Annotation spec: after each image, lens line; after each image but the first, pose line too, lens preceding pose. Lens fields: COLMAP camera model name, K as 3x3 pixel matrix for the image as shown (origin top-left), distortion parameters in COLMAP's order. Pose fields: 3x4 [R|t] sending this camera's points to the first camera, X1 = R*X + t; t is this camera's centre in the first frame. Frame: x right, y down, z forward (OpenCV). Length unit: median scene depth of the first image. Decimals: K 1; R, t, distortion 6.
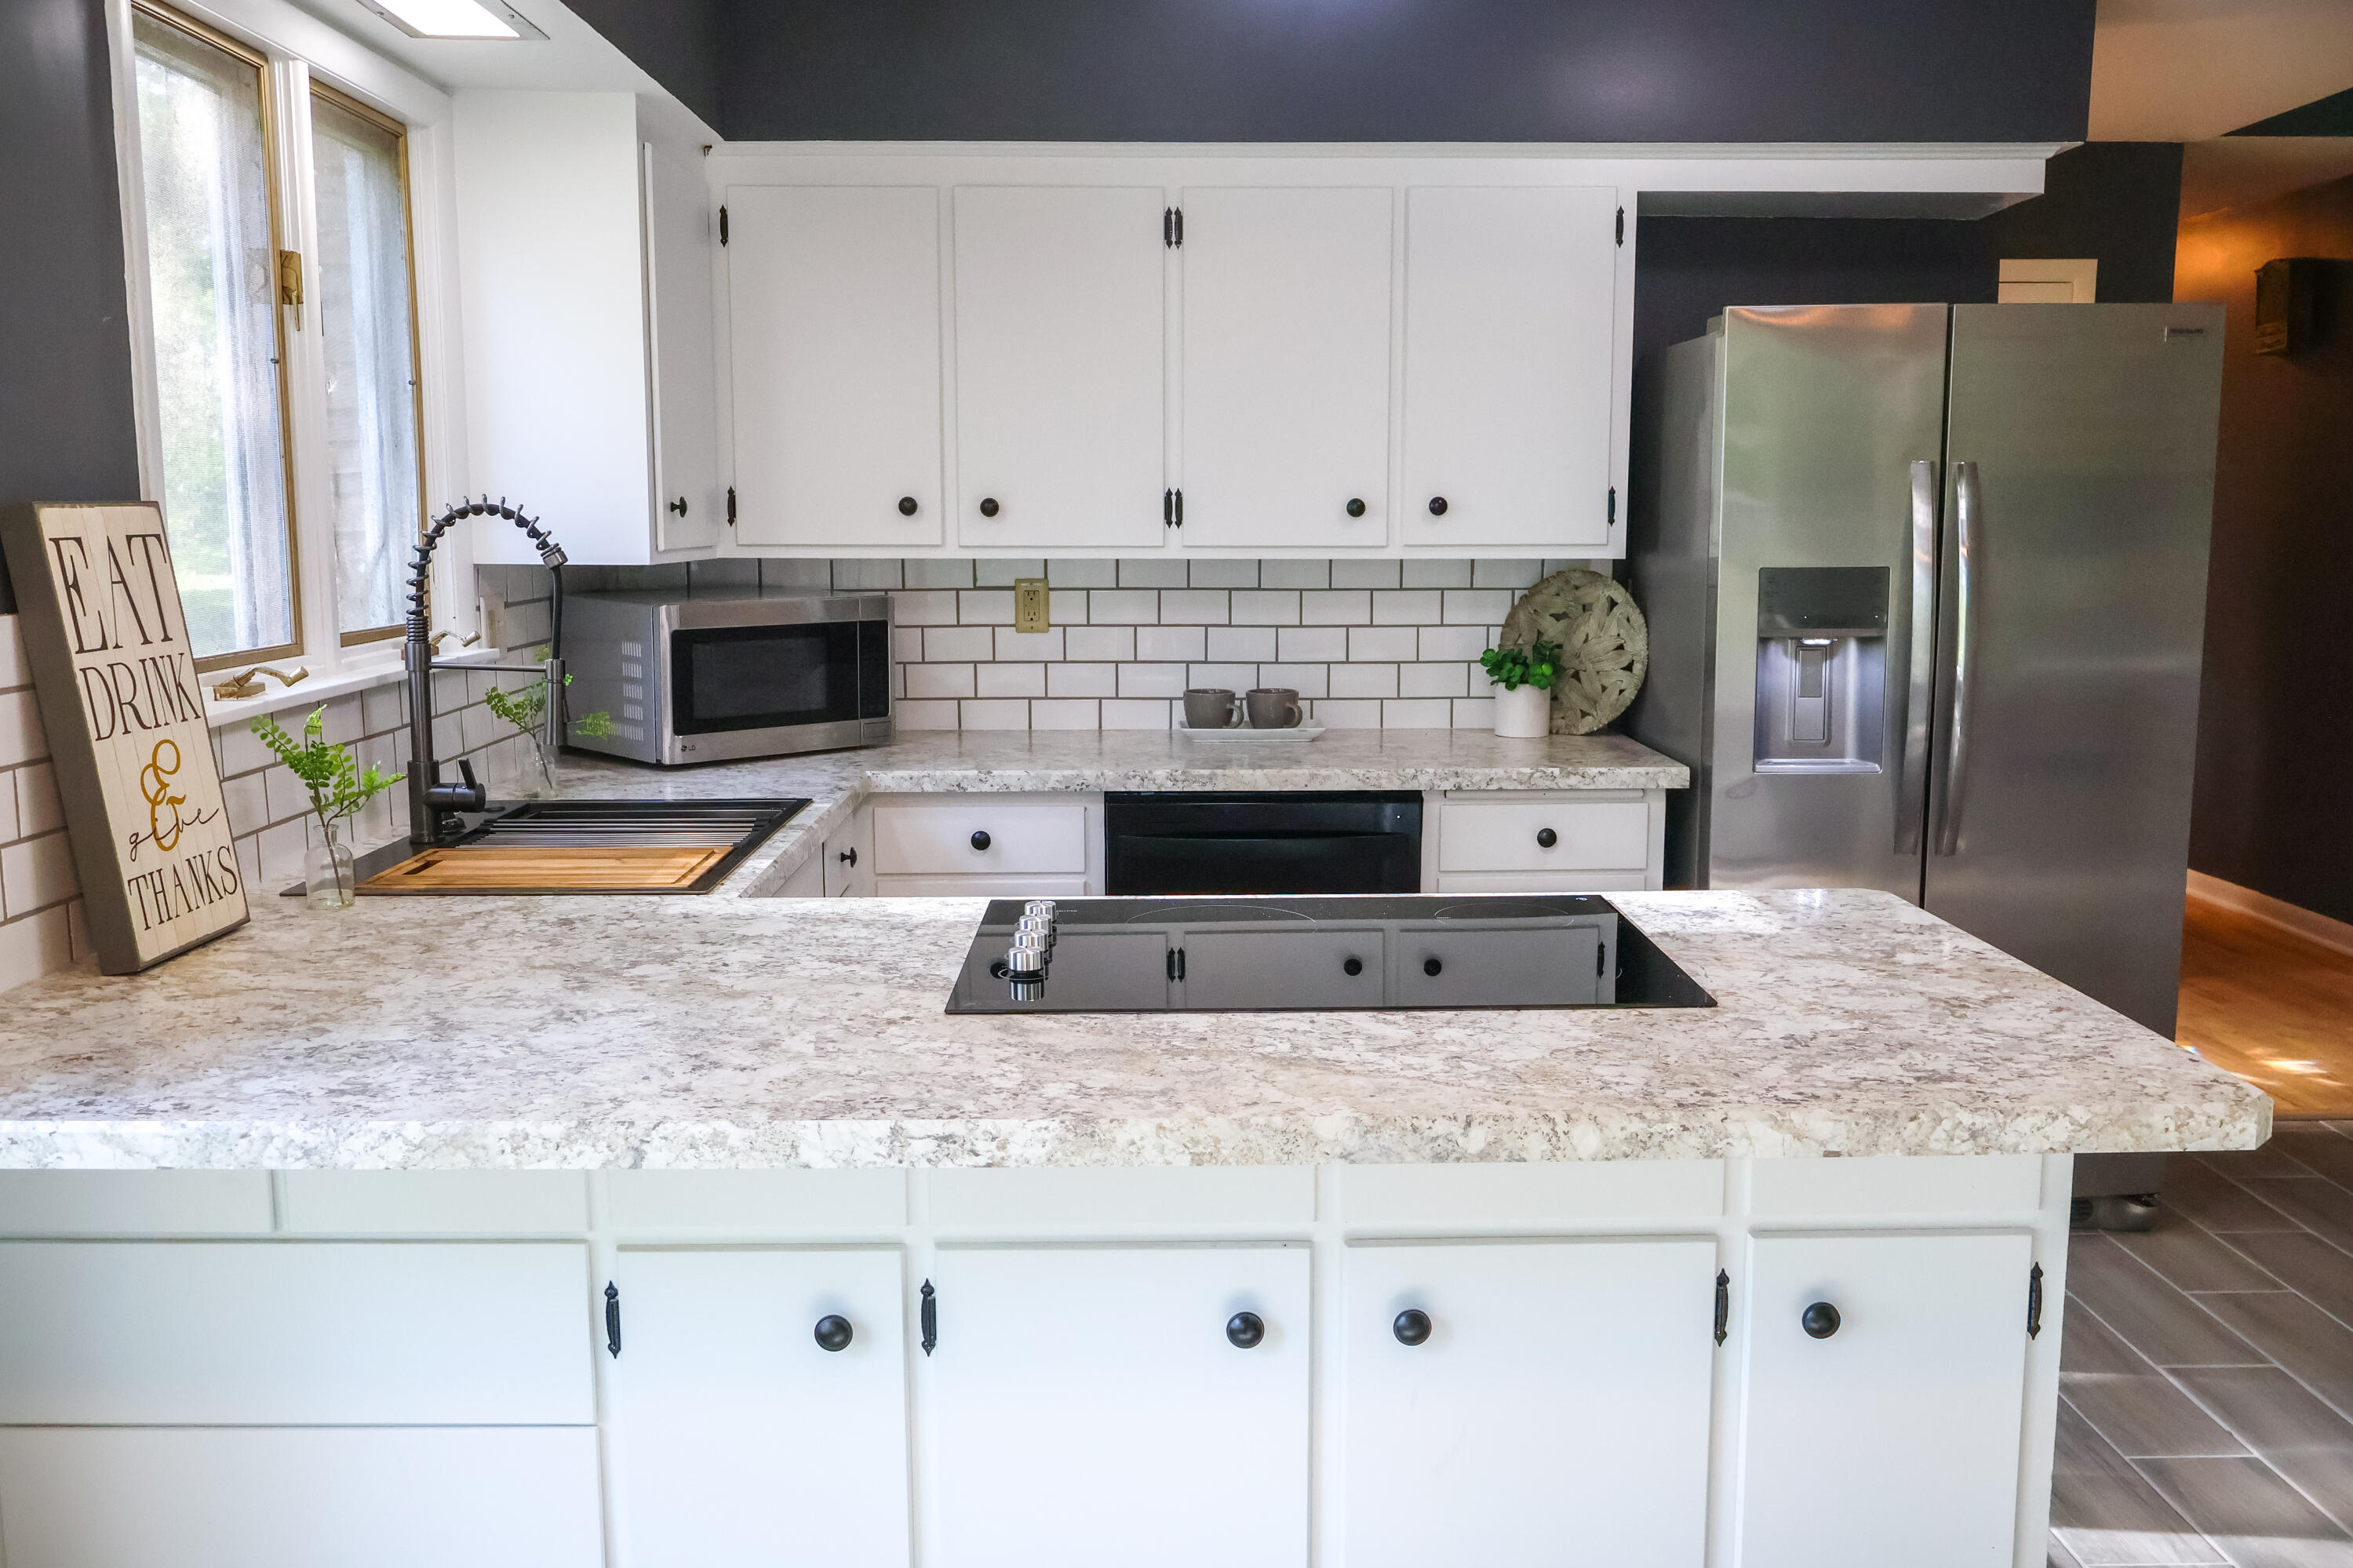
lens RADIAL K [[1930.9, 0, 1179.6], [0, 1930.9, 790.5], [0, 0, 1]] dist [-0.007575, 0.013227]
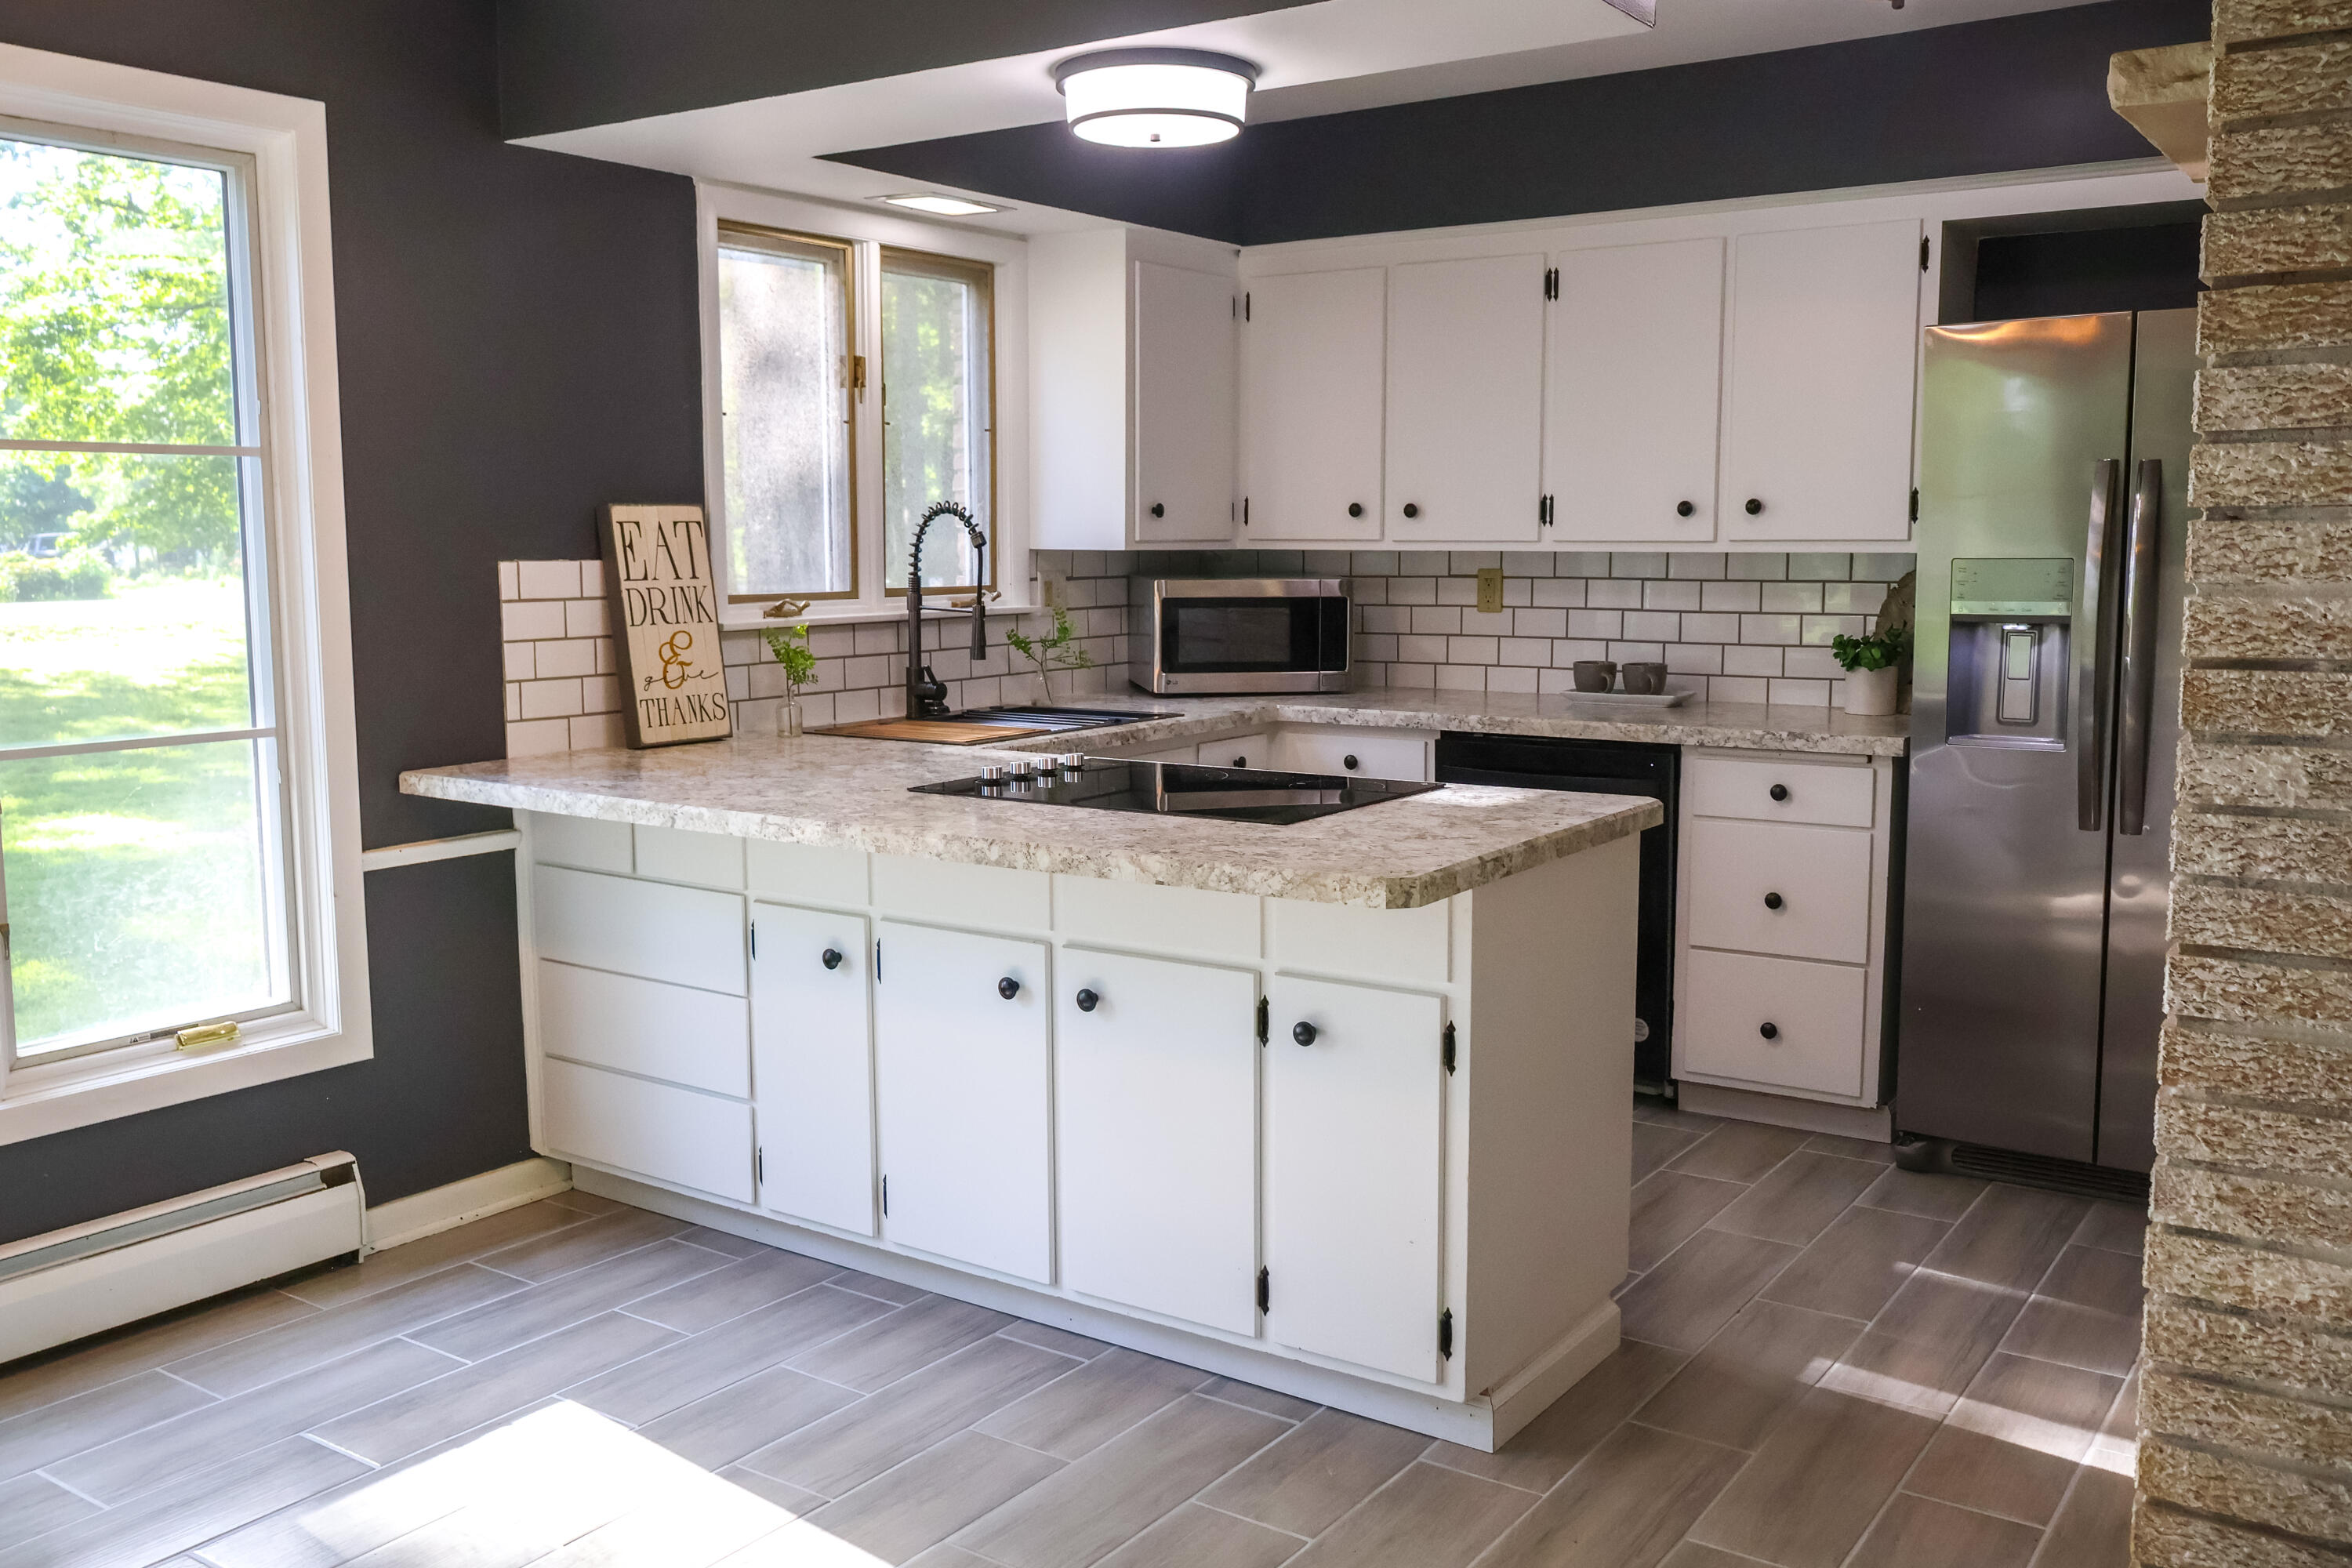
lens RADIAL K [[1930.4, 0, 1161.7], [0, 1930.4, 772.9], [0, 0, 1]] dist [-0.007575, 0.013227]
pose [[0.818257, 0.070887, -0.570465, 0.924762], [-0.082206, 0.996598, 0.005925, 0.061233], [0.568944, 0.042048, 0.821301, -0.263126]]
